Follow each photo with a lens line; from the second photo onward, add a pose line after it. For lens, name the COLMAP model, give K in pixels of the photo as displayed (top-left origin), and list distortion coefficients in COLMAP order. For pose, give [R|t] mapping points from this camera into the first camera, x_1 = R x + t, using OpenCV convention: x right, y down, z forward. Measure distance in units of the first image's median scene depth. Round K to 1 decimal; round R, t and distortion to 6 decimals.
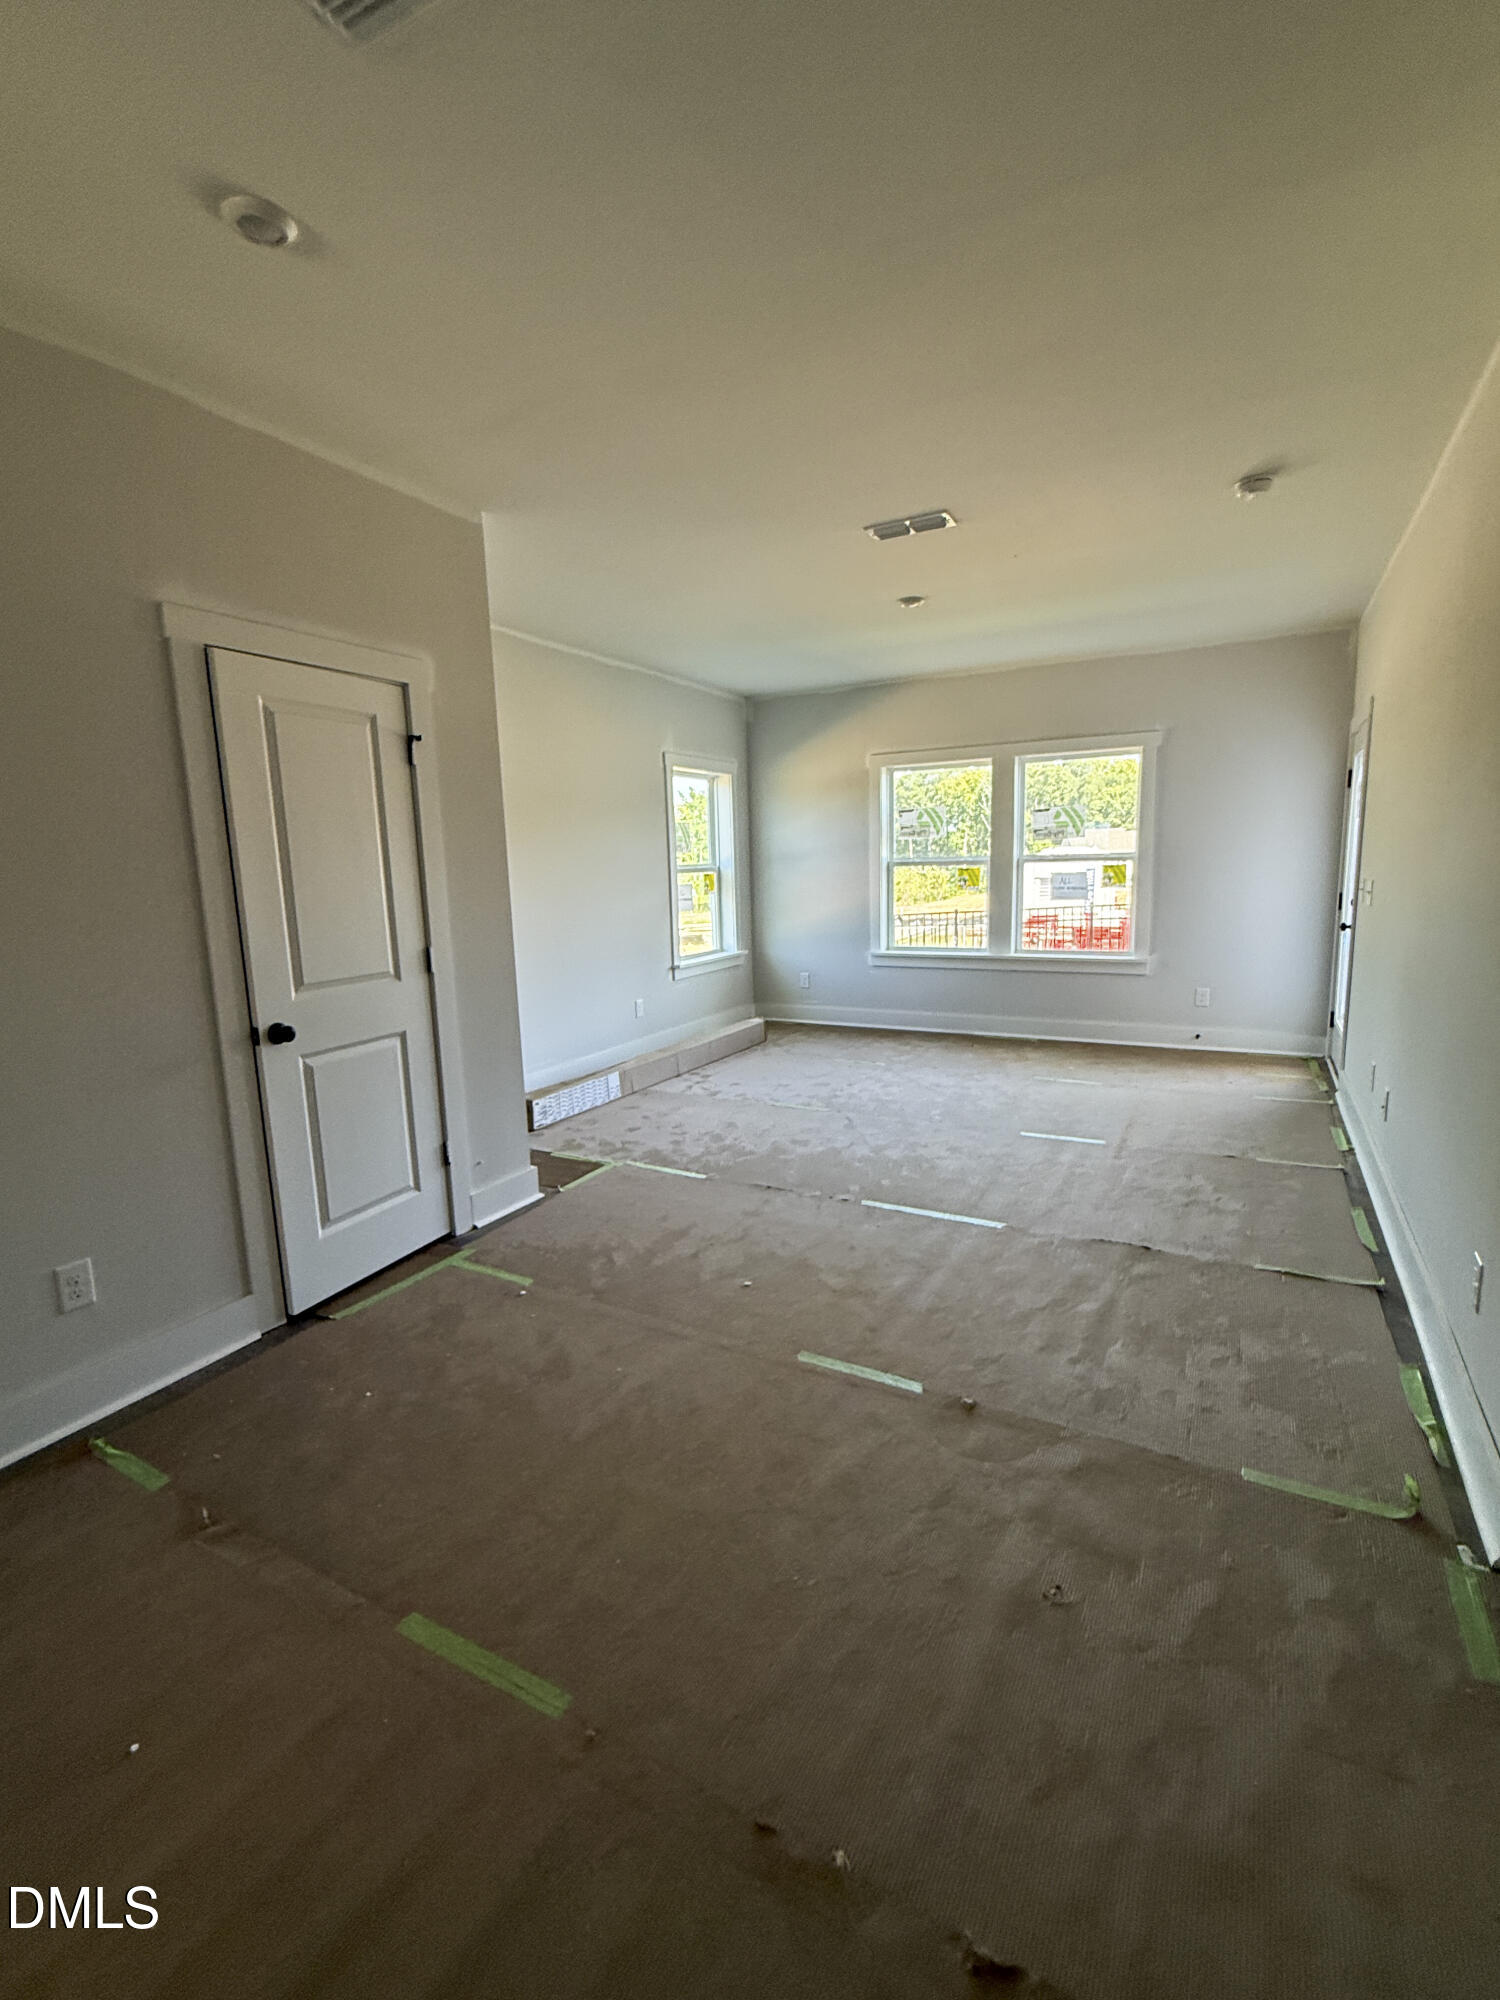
lens RADIAL K [[892.1, 0, 750.0], [0, 892.1, 1000.0], [0, 0, 1]] dist [-0.002632, -0.000529]
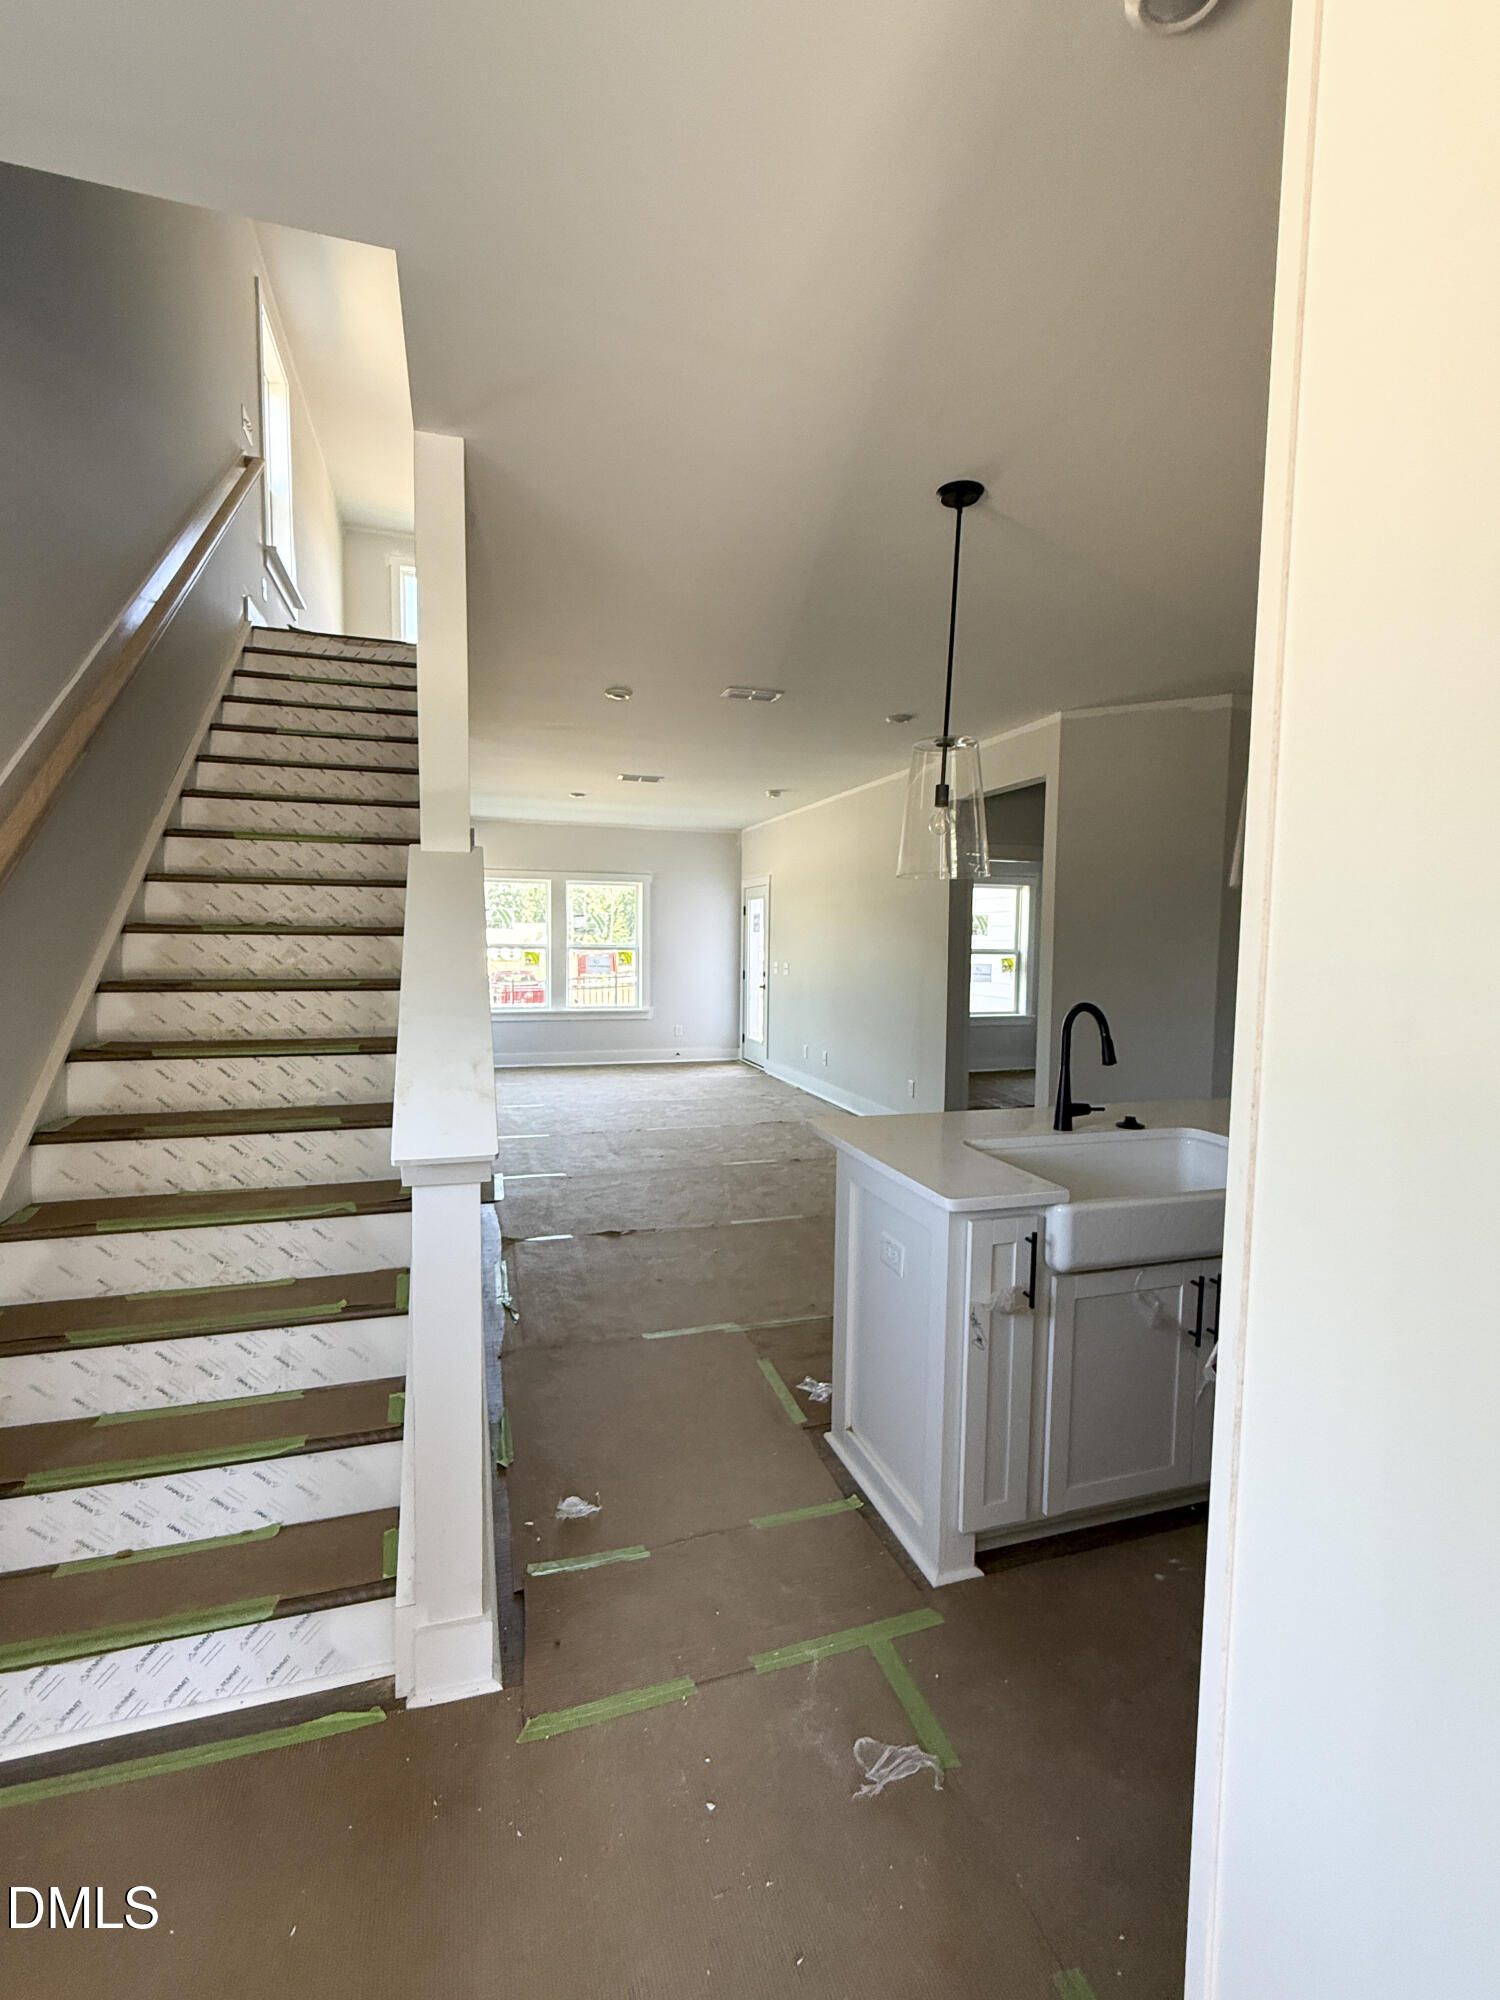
lens RADIAL K [[892.1, 0, 750.0], [0, 892.1, 1000.0], [0, 0, 1]] dist [-0.002632, -0.000529]
pose [[0.683258, -0.012535, 0.730069, -0.636555], [0.080545, 0.995045, -0.058296, 0.048327], [-0.725721, 0.098634, 0.680882, -0.262475]]
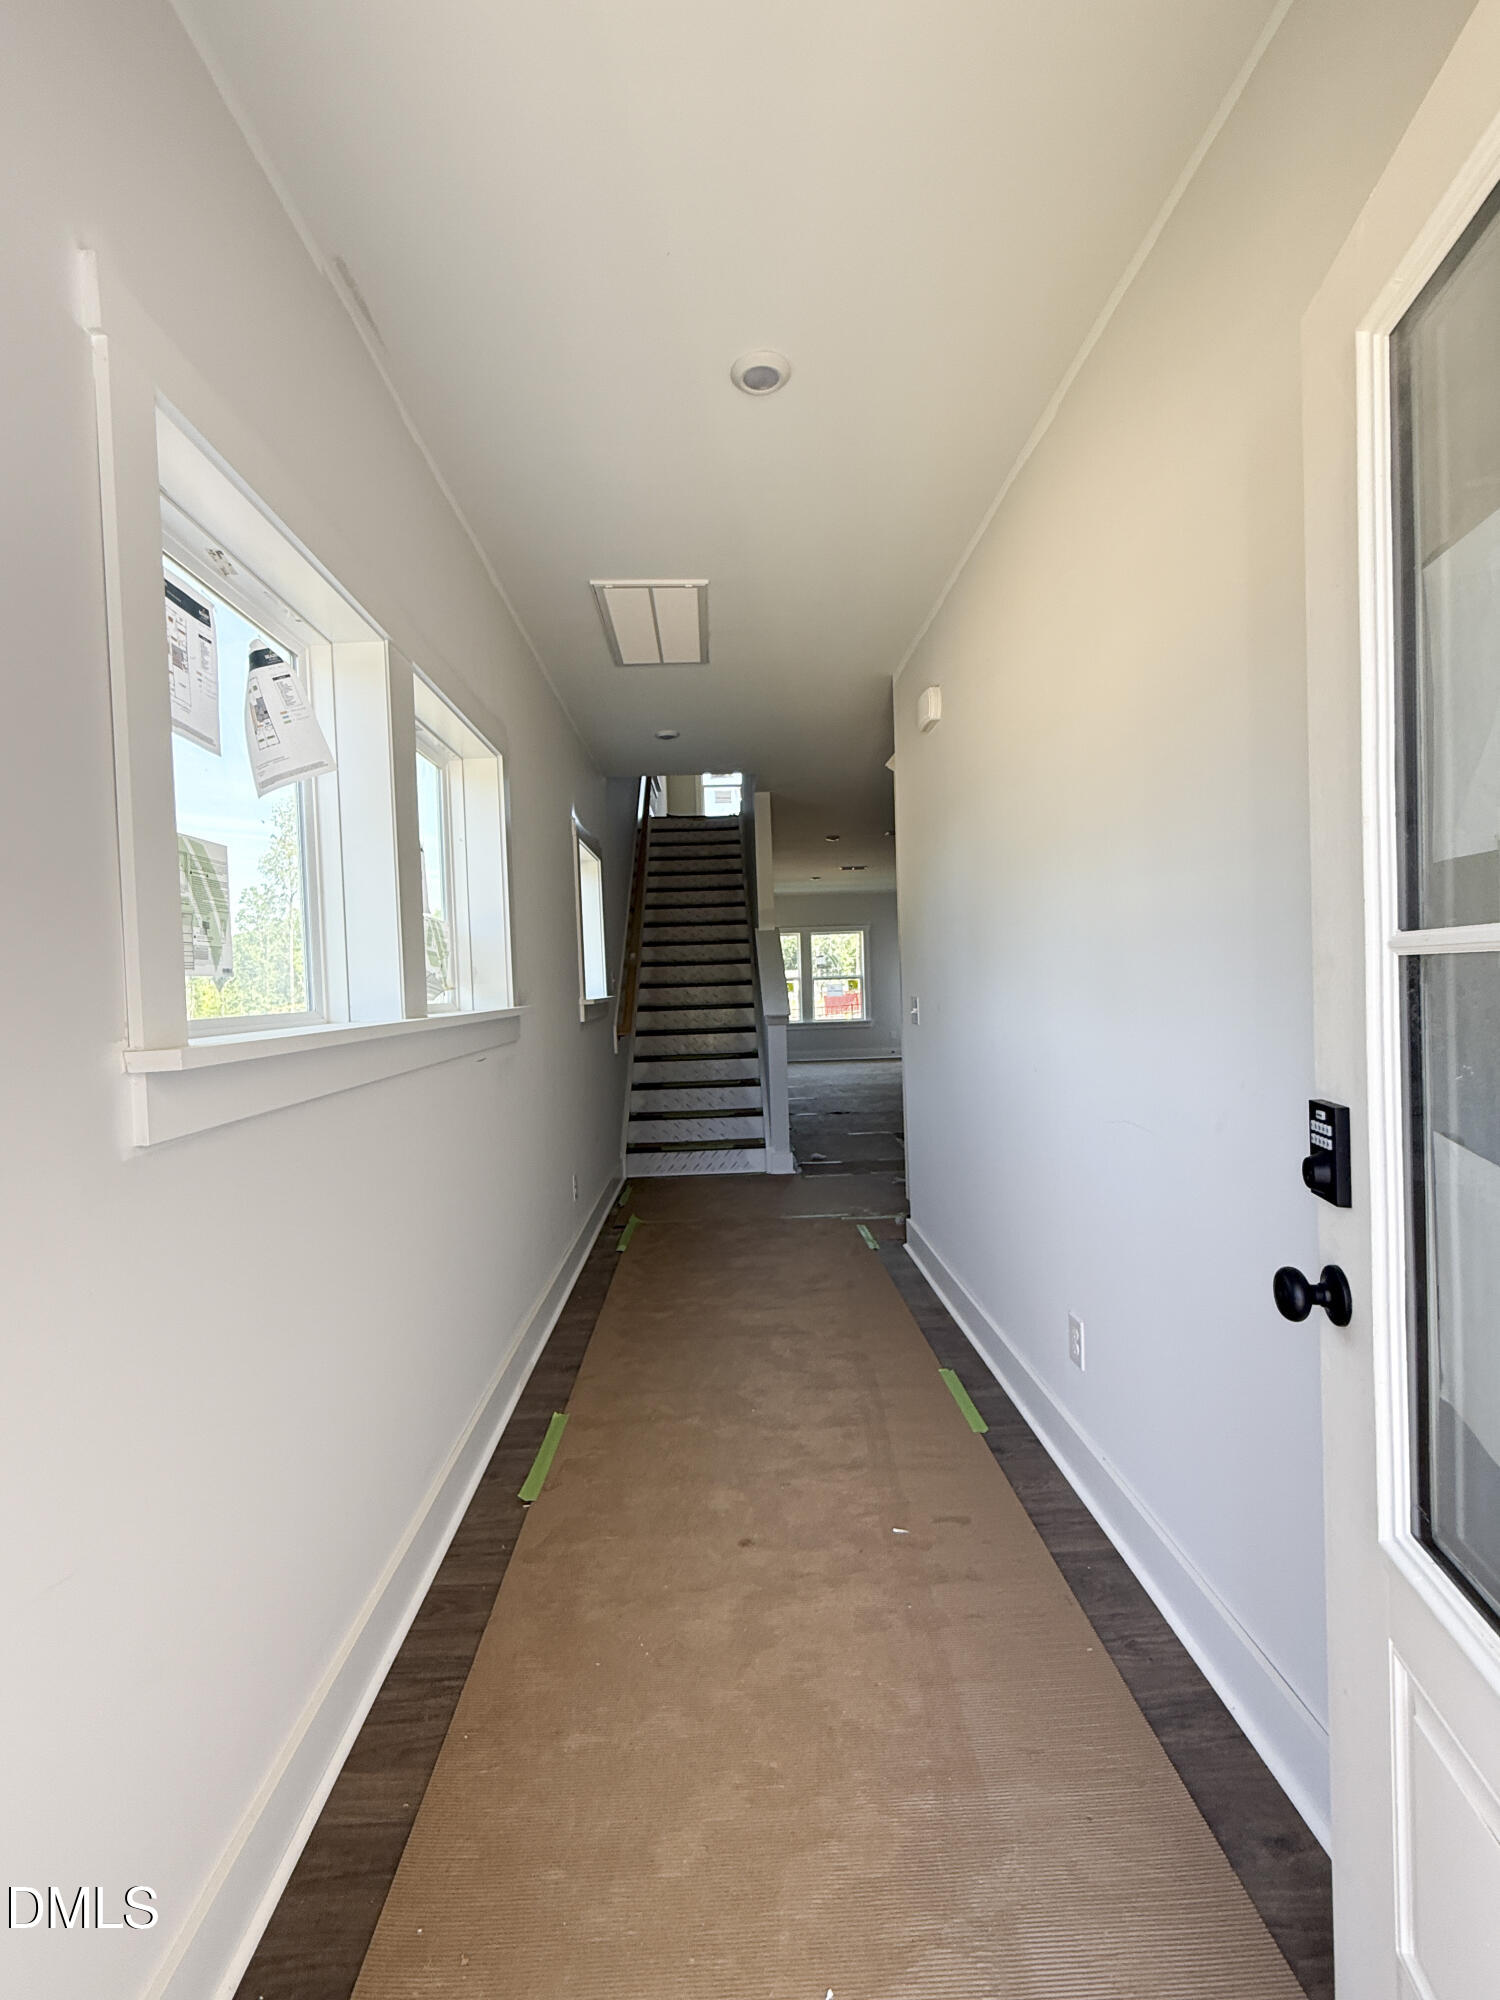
lens RADIAL K [[892.1, 0, 750.0], [0, 892.1, 1000.0], [0, 0, 1]] dist [-0.002632, -0.000529]
pose [[0.856801, -0.008534, 0.515577, -1.031438], [0.089660, 0.987098, -0.132661, 0.182866], [-0.507793, 0.159891, 0.846511, -0.821302]]
